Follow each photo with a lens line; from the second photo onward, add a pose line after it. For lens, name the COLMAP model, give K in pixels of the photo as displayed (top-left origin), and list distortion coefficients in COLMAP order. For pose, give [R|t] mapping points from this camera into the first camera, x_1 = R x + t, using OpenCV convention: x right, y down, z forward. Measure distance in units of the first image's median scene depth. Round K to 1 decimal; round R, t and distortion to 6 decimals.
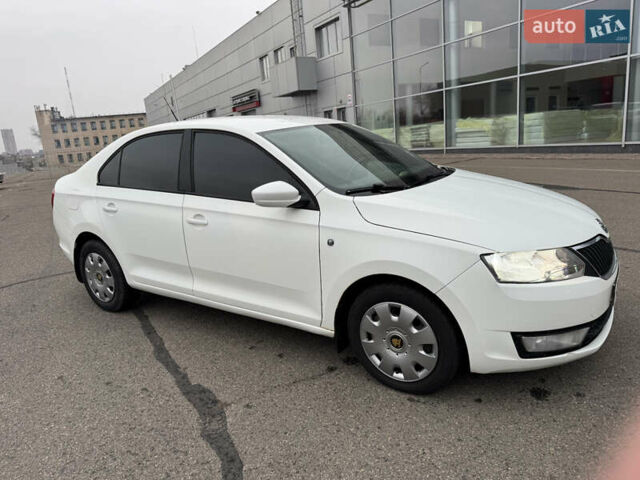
lens RADIAL K [[456.3, 0, 320.0], [0, 456.3, 240.0], [0, 0, 1]] dist [0.006874, 0.000880]
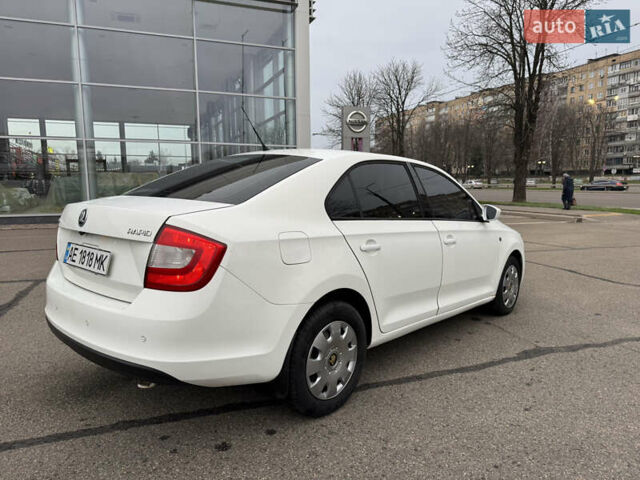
lens RADIAL K [[460.8, 0, 320.0], [0, 460.8, 240.0], [0, 0, 1]] dist [-0.007863, -0.003150]
pose [[0.134051, -0.036660, 0.990296, -1.400670], [0.215520, 0.976475, 0.006975, -0.117040], [-0.967255, 0.212493, 0.138798, 1.103002]]
